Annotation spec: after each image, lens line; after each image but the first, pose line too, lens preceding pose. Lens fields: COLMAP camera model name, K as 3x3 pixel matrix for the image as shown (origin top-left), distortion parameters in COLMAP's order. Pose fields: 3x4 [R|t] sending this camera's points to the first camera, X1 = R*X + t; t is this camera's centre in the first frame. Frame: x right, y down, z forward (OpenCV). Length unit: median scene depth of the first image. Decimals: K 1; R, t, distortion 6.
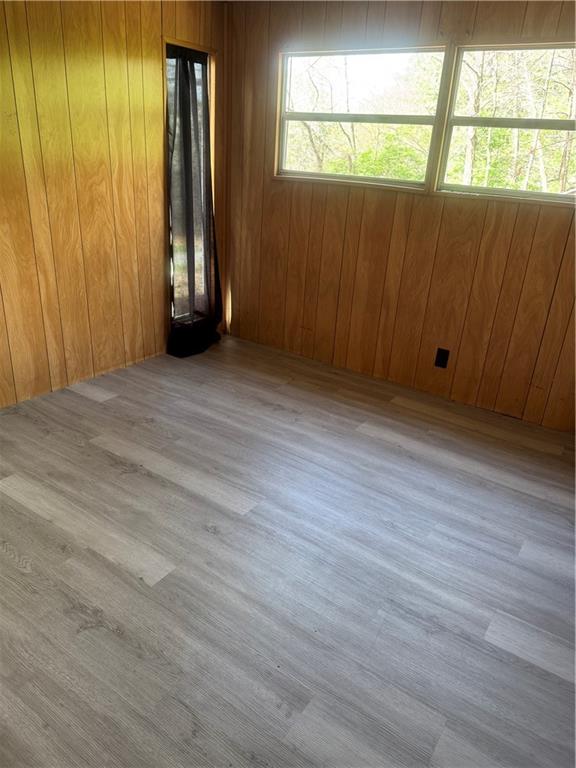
lens RADIAL K [[539.2, 0, 290.5], [0, 539.2, 386.0], [0, 0, 1]] dist [0.046048, -0.054820]
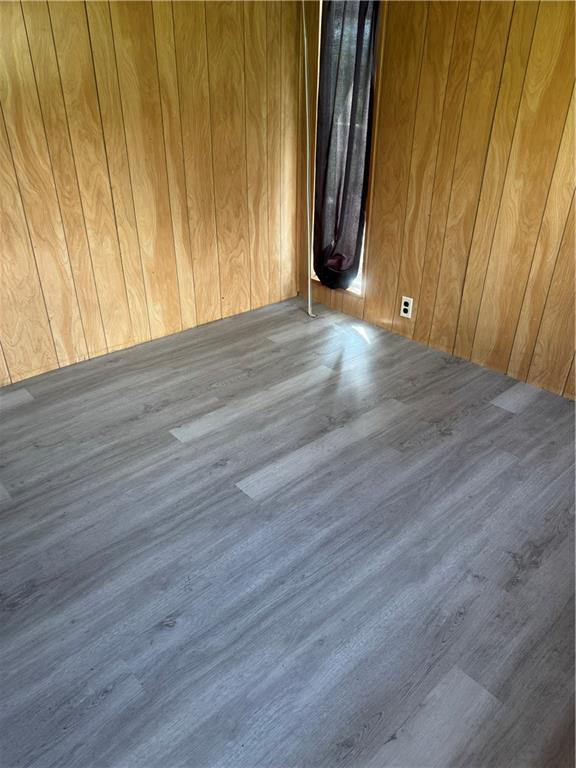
lens RADIAL K [[539.2, 0, 289.3], [0, 539.2, 382.5], [0, 0, 1]] dist [0.046048, -0.054820]
pose [[-0.241526, 0.417332, -0.876070, 0.488952], [-0.402832, 0.778216, 0.481775, -0.298509], [0.882832, 0.469270, -0.019845, 0.784213]]
